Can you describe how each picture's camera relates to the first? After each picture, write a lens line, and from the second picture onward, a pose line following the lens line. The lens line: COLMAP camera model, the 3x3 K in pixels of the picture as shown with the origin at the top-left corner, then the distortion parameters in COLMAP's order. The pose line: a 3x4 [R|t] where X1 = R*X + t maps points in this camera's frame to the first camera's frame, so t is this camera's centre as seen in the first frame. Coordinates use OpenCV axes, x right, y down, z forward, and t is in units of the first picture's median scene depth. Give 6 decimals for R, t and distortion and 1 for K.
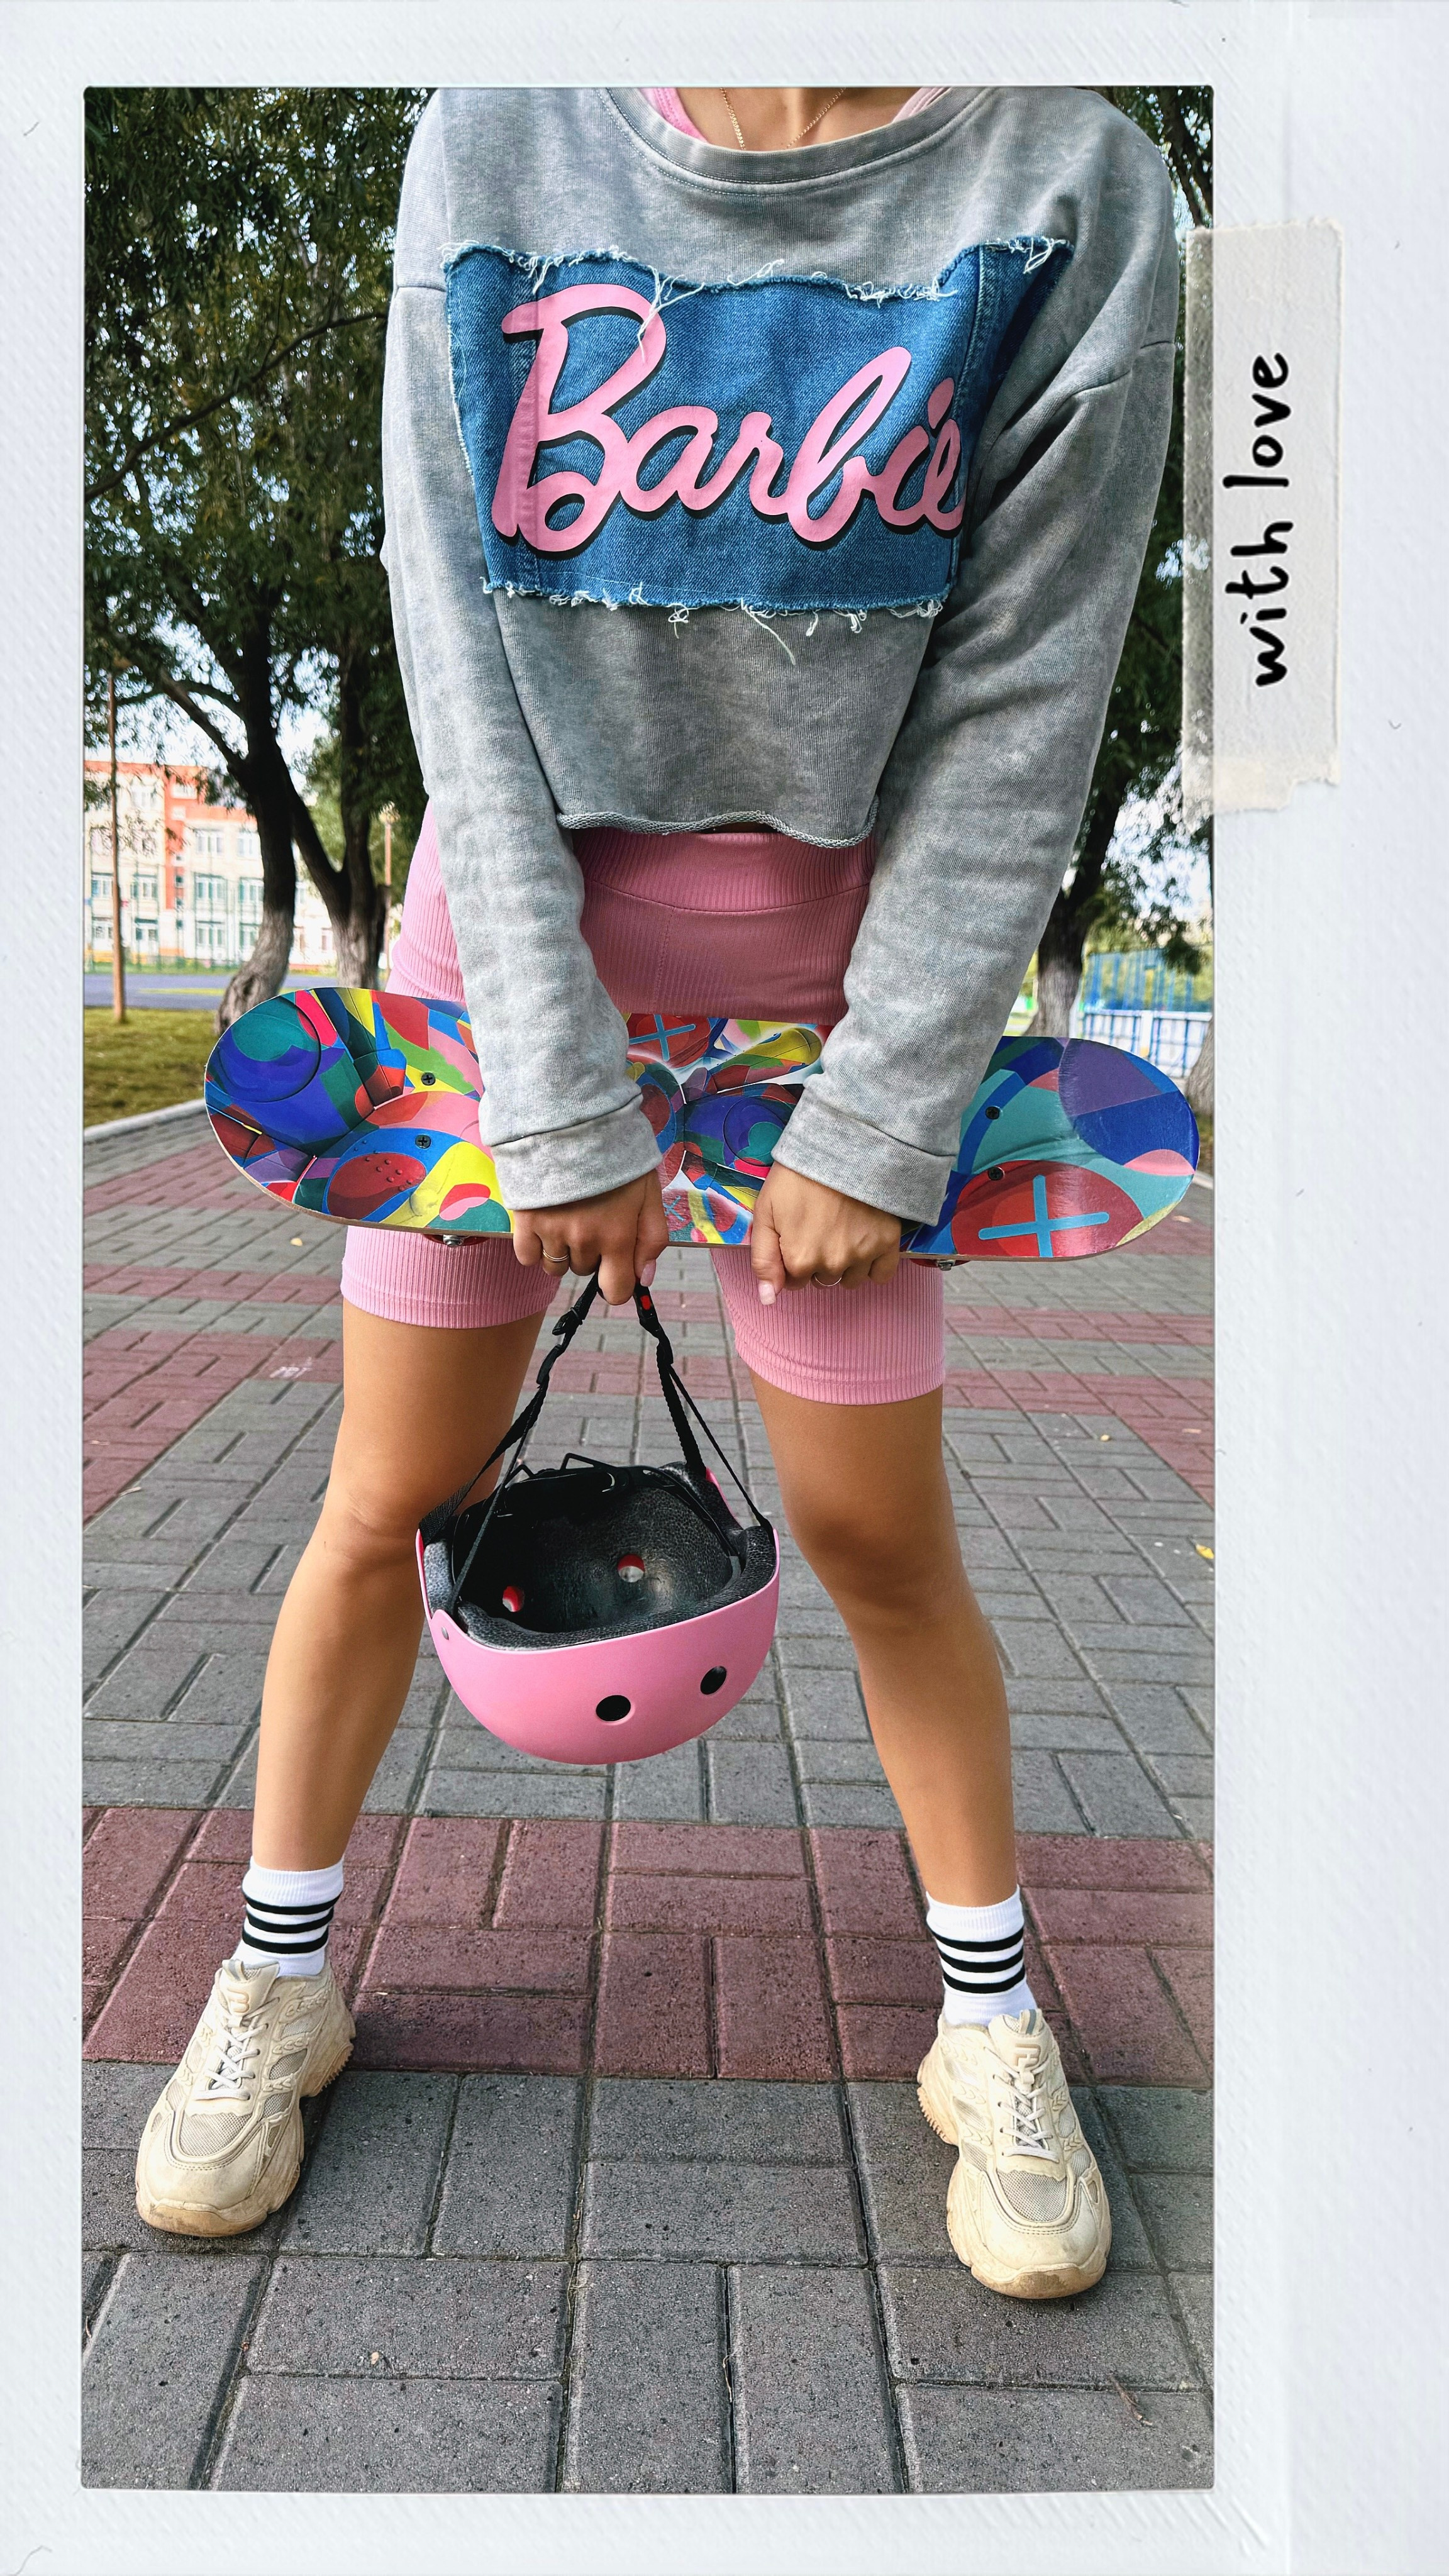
lens RADIAL K [[1603.1, 0, 724.5], [0, 1603.1, 1288.0], [0, 0, 1]] dist [0.053414, -0.103970]
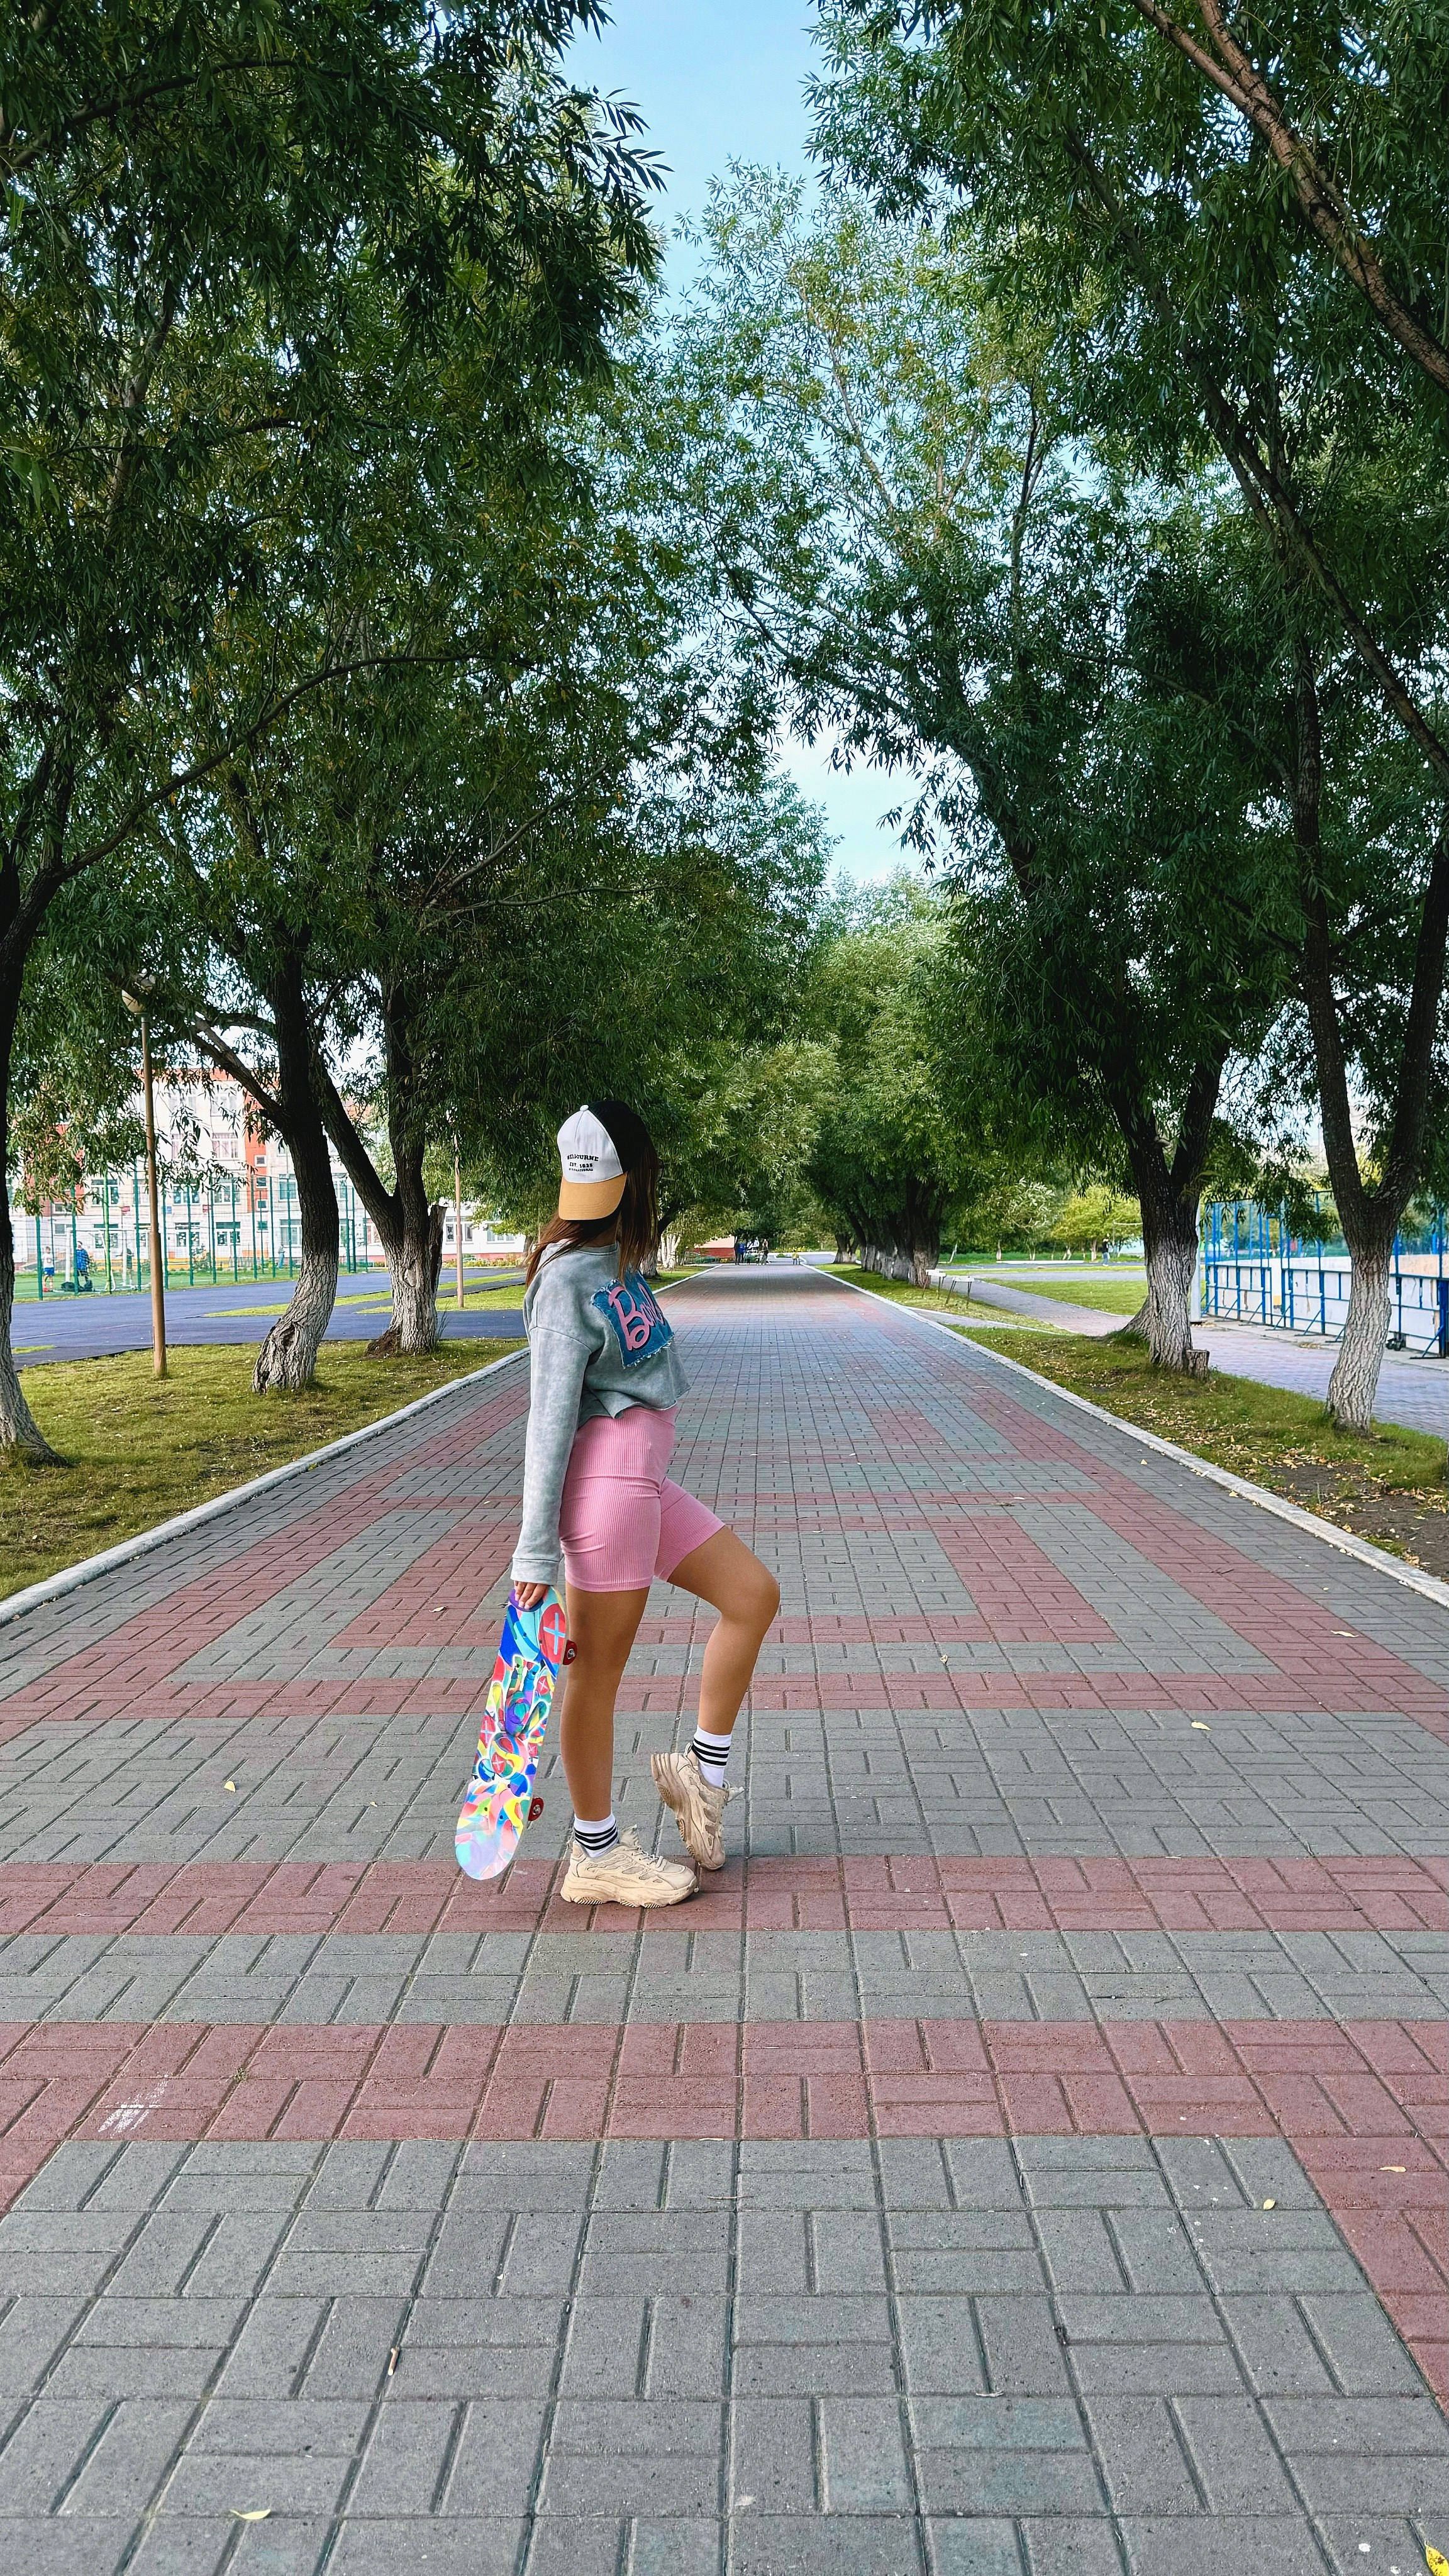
lens RADIAL K [[1679.4, 0, 706.9], [0, 1679.4, 1284.7], [0, 0, 1]] dist [0.043454, -0.079418]
pose [[0.995442, -0.061193, -0.073143, 0.149695], [0.048991, 0.986175, -0.158300, -0.388671], [0.081818, 0.153996, 0.984678, 0.423735]]
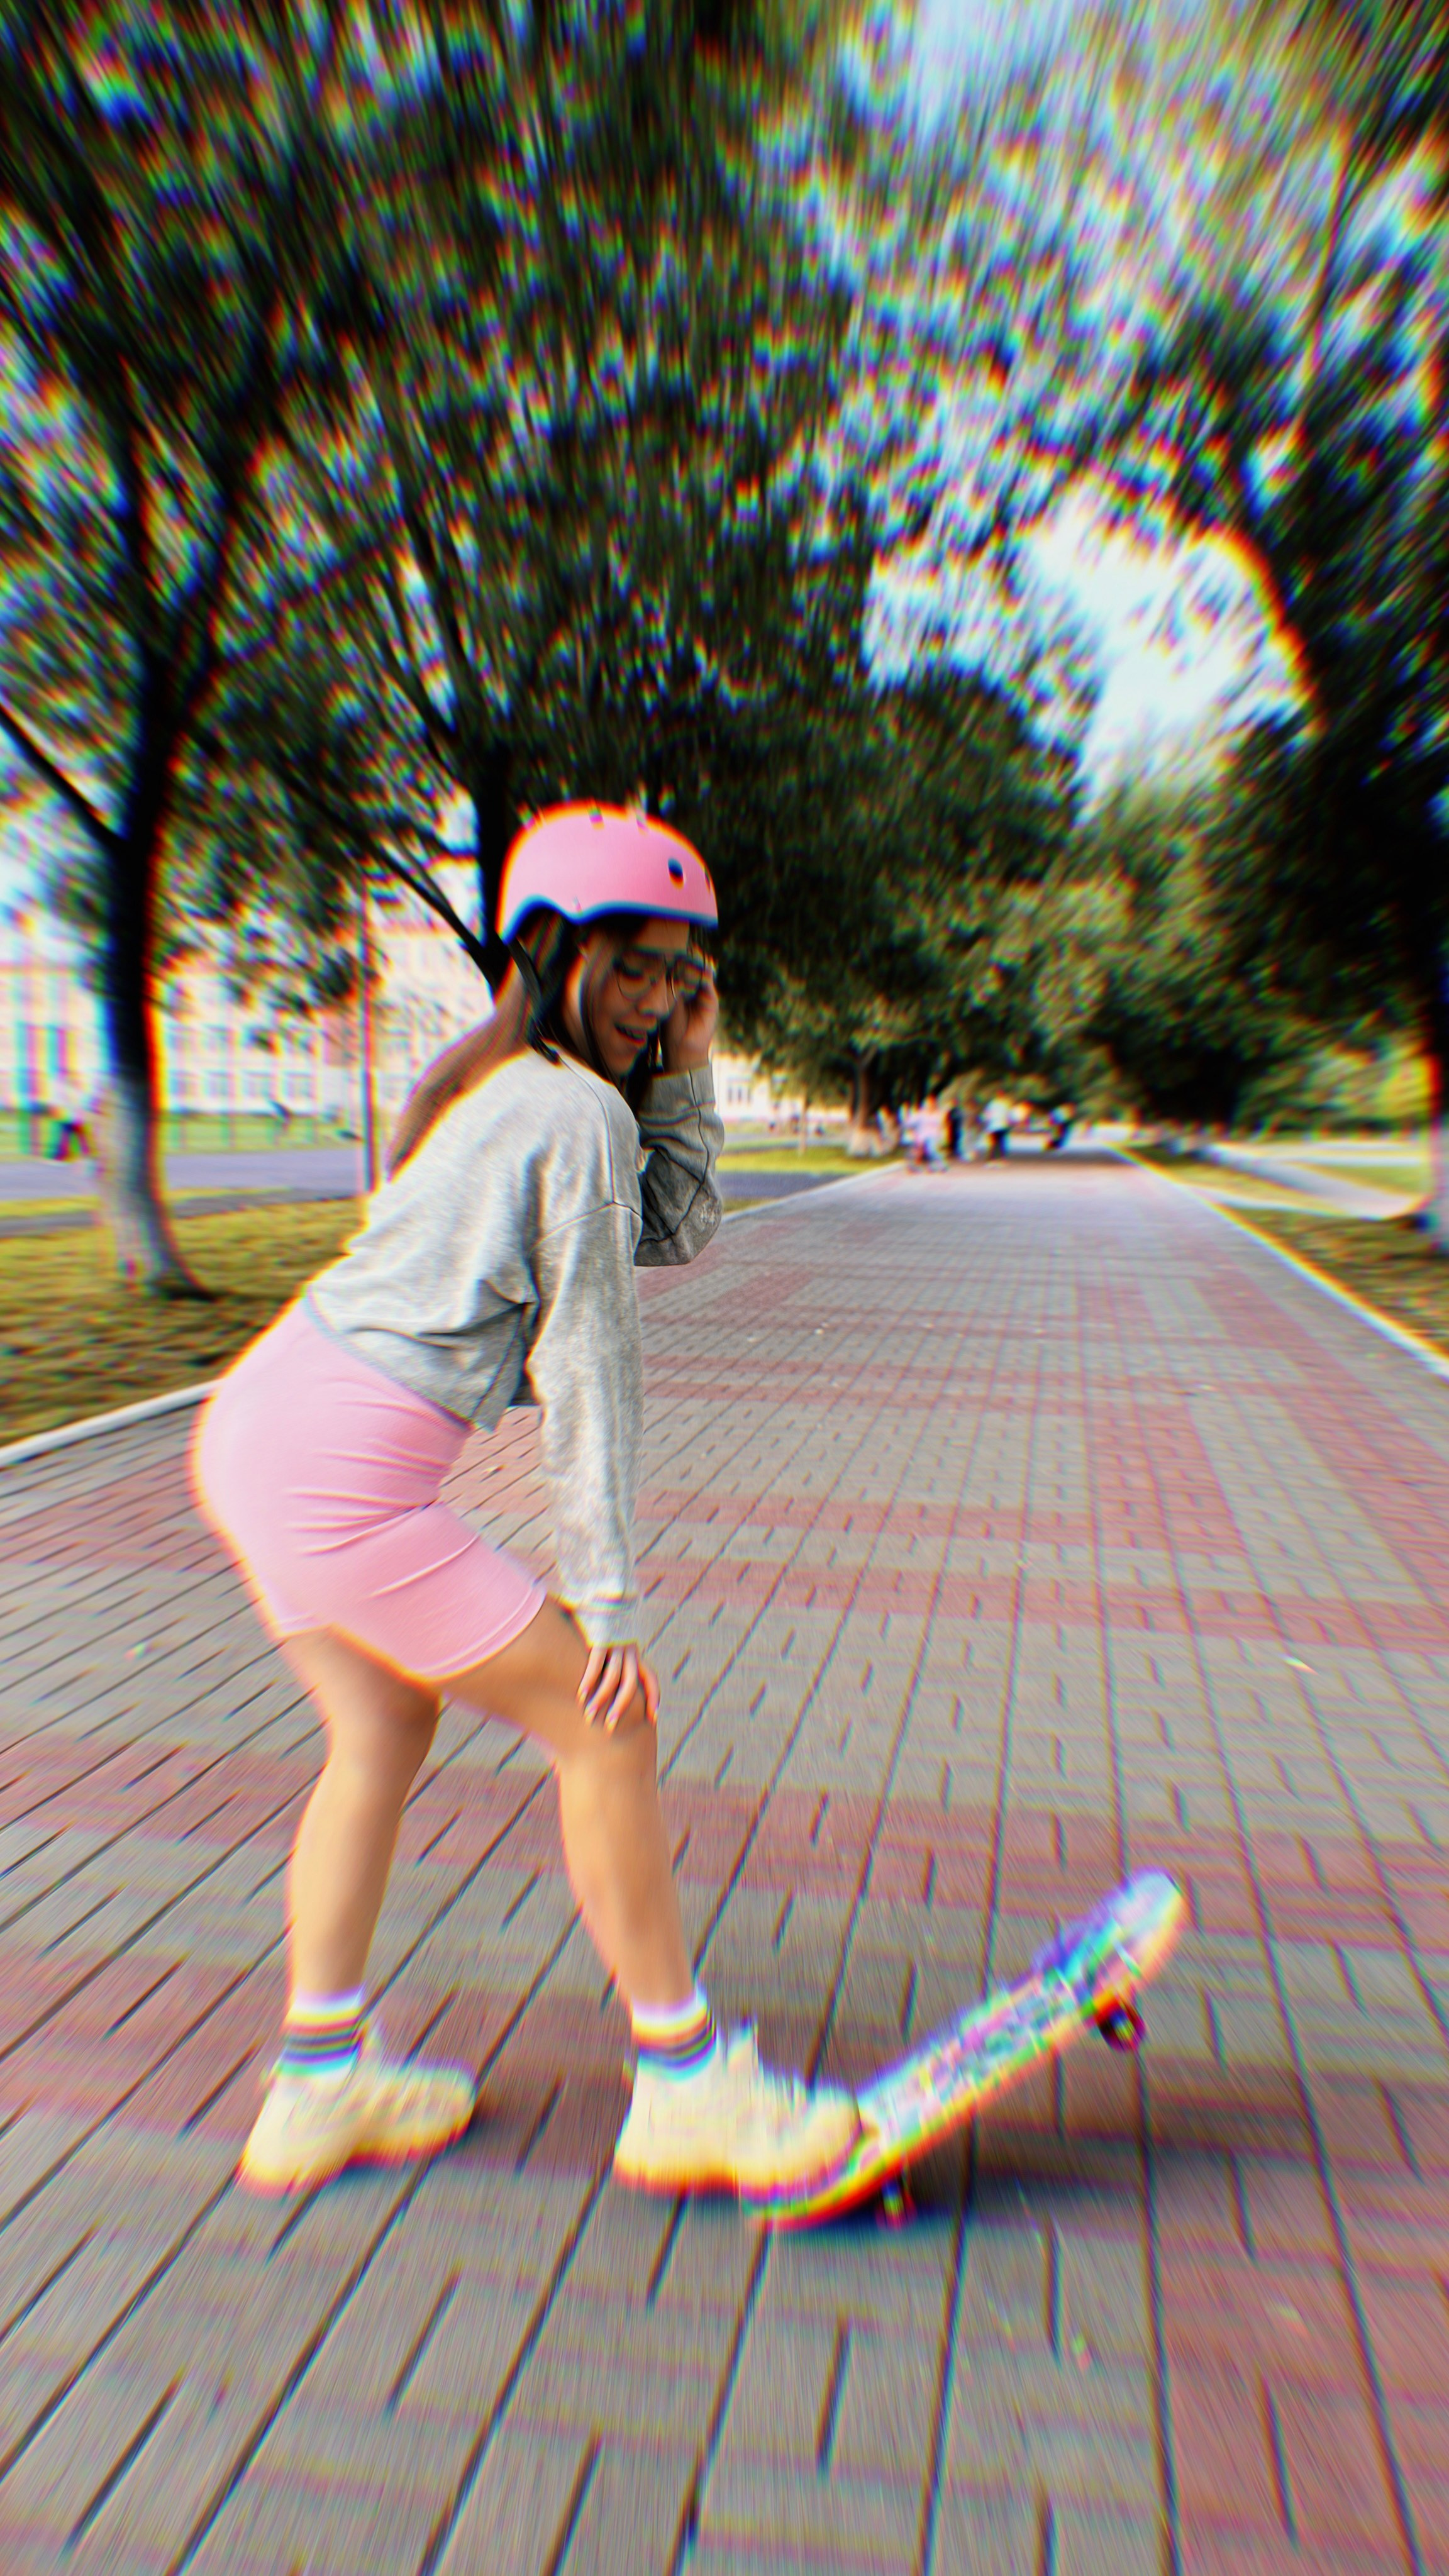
lens RADIAL K [[1725.2, 0, 746.0], [0, 1725.2, 1283.5], [0, 0, 1]] dist [0.001244, -0.033882]
pose [[0.973276, -0.014502, -0.229179, 0.527808], [-0.006252, 0.995961, -0.089570, -0.368378], [0.229553, 0.088609, 0.969254, 0.882456]]
